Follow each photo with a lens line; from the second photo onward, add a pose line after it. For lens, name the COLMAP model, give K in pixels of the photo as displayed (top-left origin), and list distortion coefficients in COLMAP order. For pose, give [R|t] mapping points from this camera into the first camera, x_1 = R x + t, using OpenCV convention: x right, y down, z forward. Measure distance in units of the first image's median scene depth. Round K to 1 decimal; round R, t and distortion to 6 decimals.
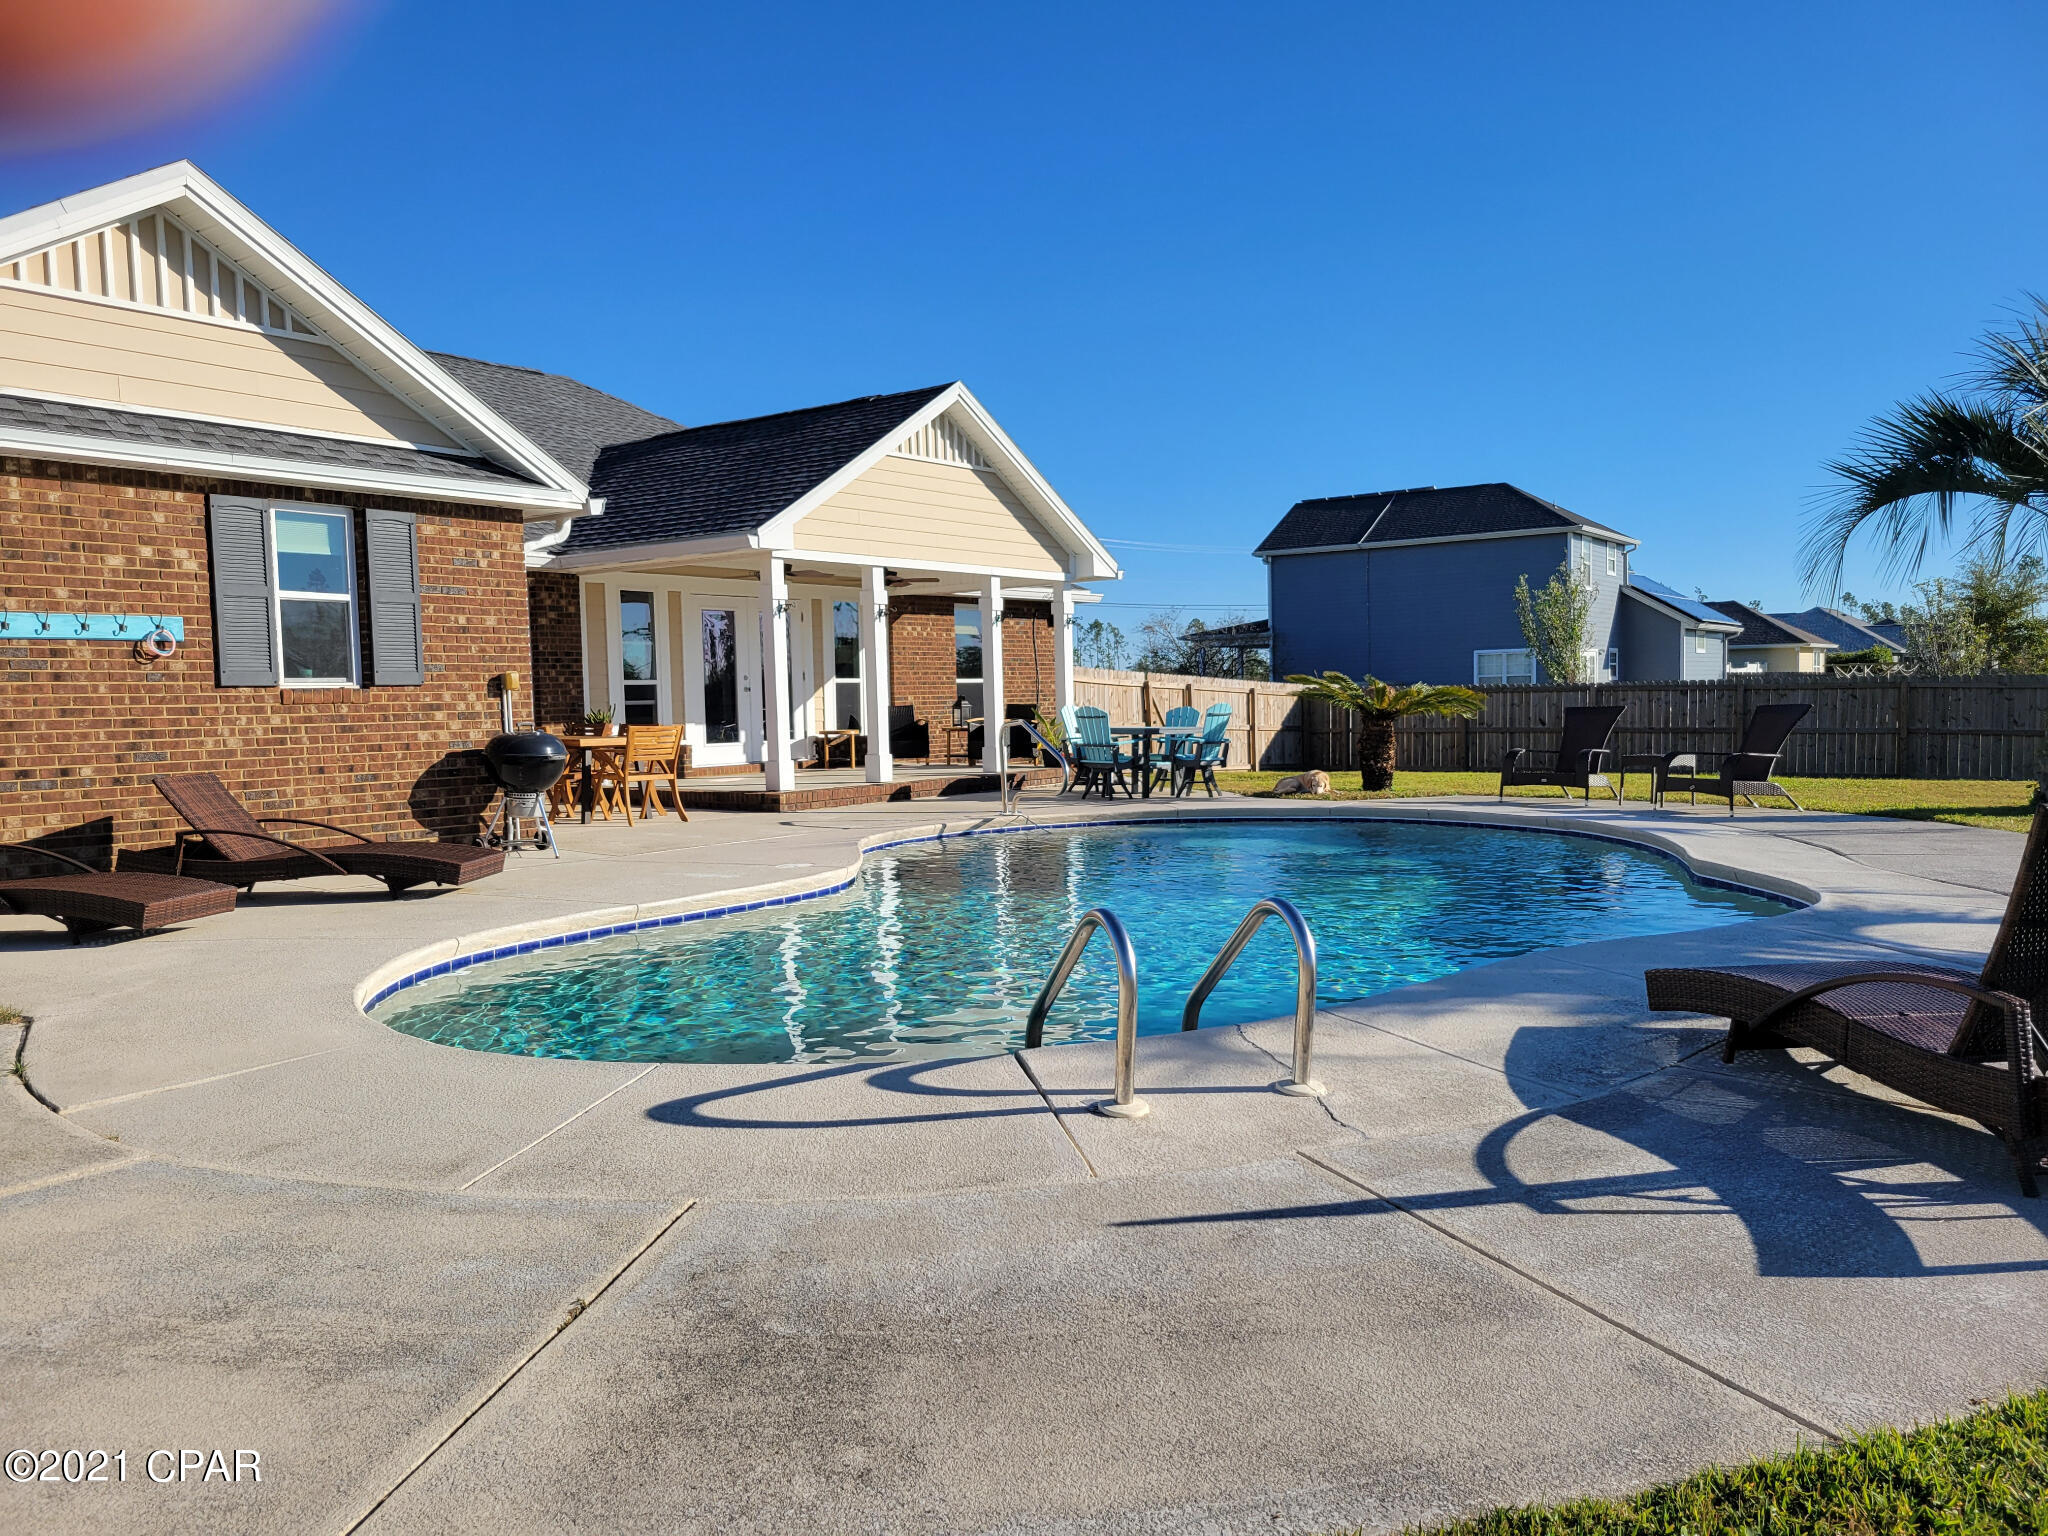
lens RADIAL K [[1539.8, 0, 1024.0], [0, 1539.8, 768.0], [0, 0, 1]] dist [0.038015, -0.002285]
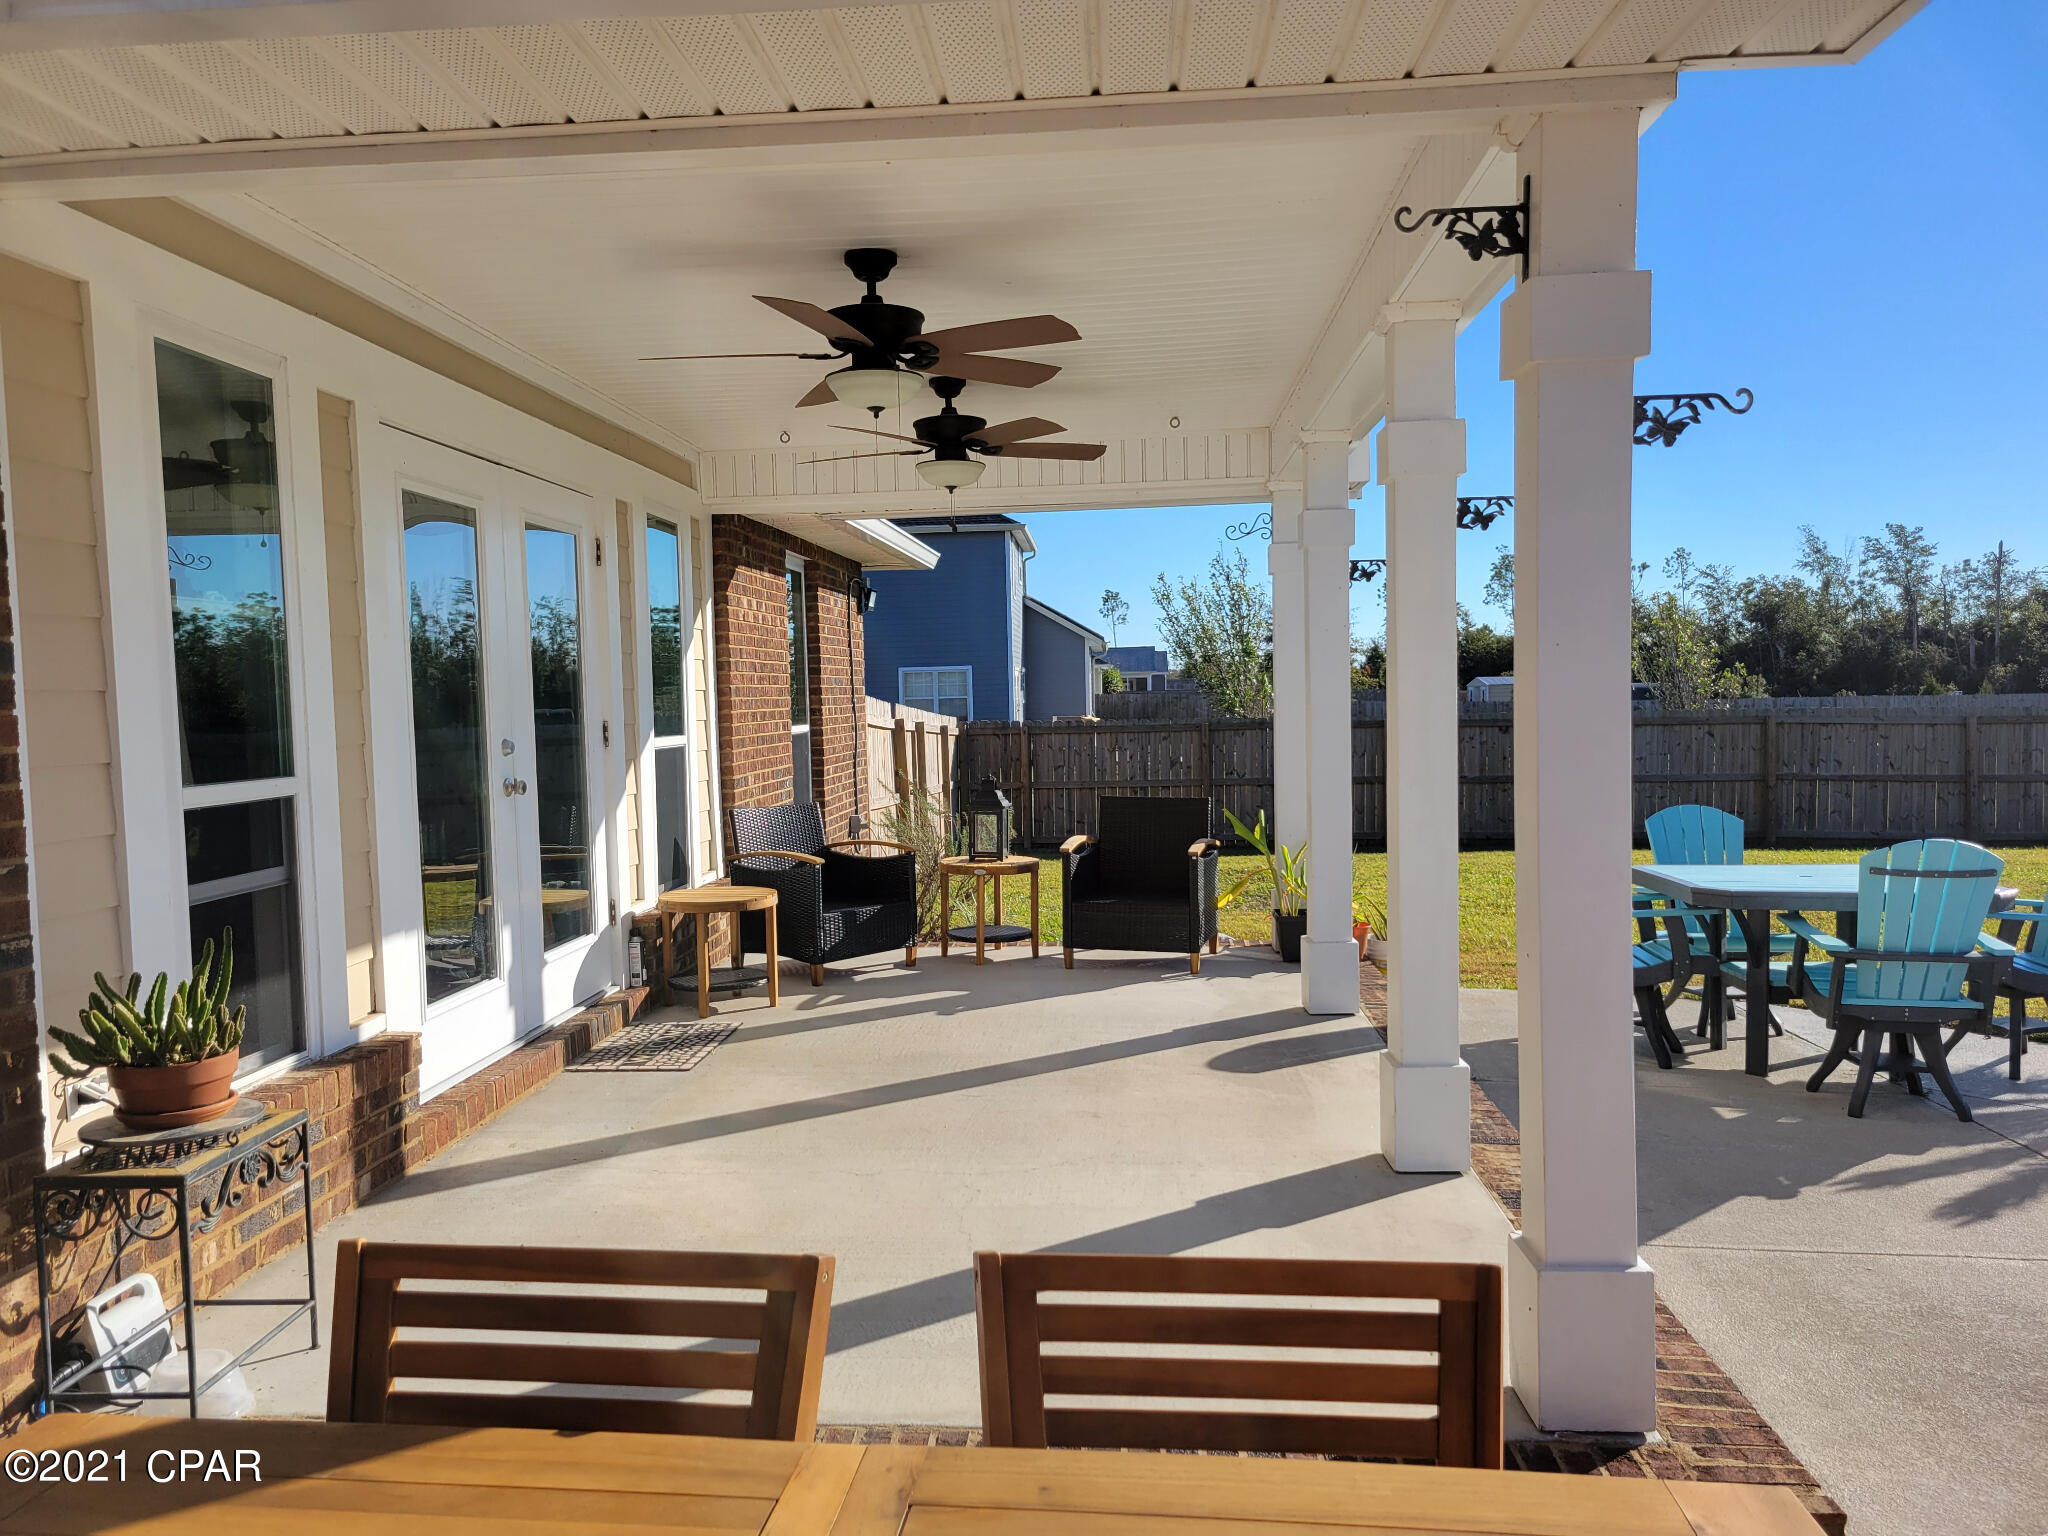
lens RADIAL K [[1539.8, 0, 1024.0], [0, 1539.8, 768.0], [0, 0, 1]] dist [0.038015, -0.002285]
pose [[0.818057, -0.024273, 0.574625, -0.218365], [0.027329, 0.999621, 0.003319, -0.043194], [-0.574488, 0.012989, 0.818410, 0.584367]]
